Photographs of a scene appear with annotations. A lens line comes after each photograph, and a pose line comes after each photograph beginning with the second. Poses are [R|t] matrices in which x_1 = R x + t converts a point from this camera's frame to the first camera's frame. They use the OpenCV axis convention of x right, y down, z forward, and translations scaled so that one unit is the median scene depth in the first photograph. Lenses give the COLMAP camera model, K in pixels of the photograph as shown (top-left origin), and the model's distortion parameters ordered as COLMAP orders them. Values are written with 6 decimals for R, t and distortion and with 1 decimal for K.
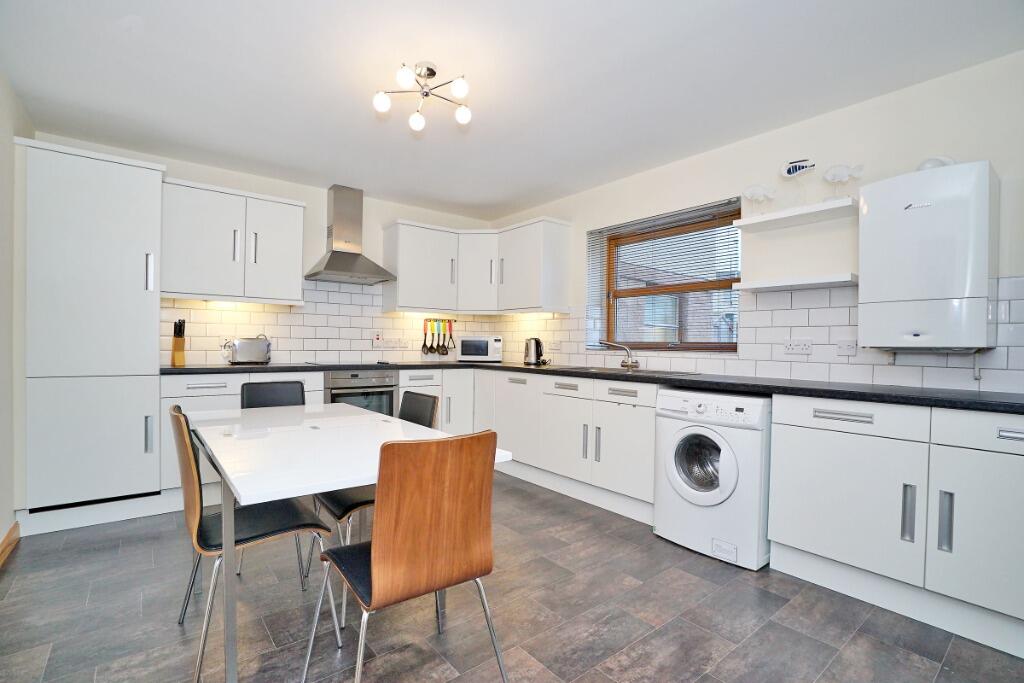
lens RADIAL K [[482.5, 0, 512.4], [0, 482.5, 338.7], [0, 0, 1]] dist [0.000912, 0.000254]
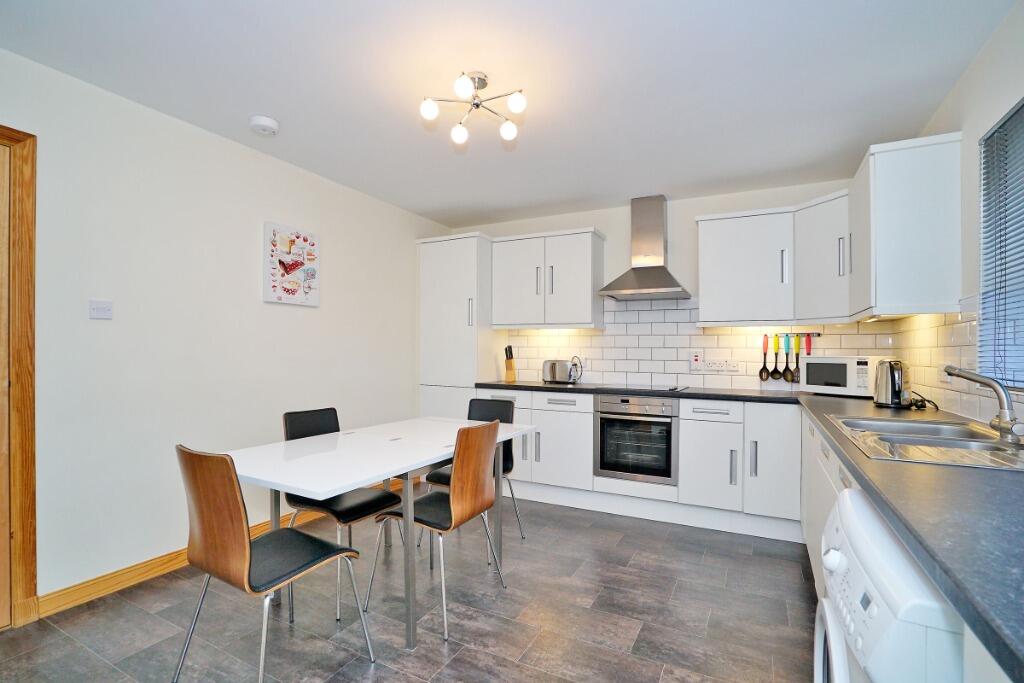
lens RADIAL K [[489.0, 0, 509.8], [0, 489.0, 347.2], [0, 0, 1]] dist [-0.027153, -0.000068]
pose [[0.419685, -0.016943, -0.907512, 0.411146], [0.004524, 0.999852, -0.016575, -0.011251], [0.907658, 0.002851, 0.419700, 0.386776]]
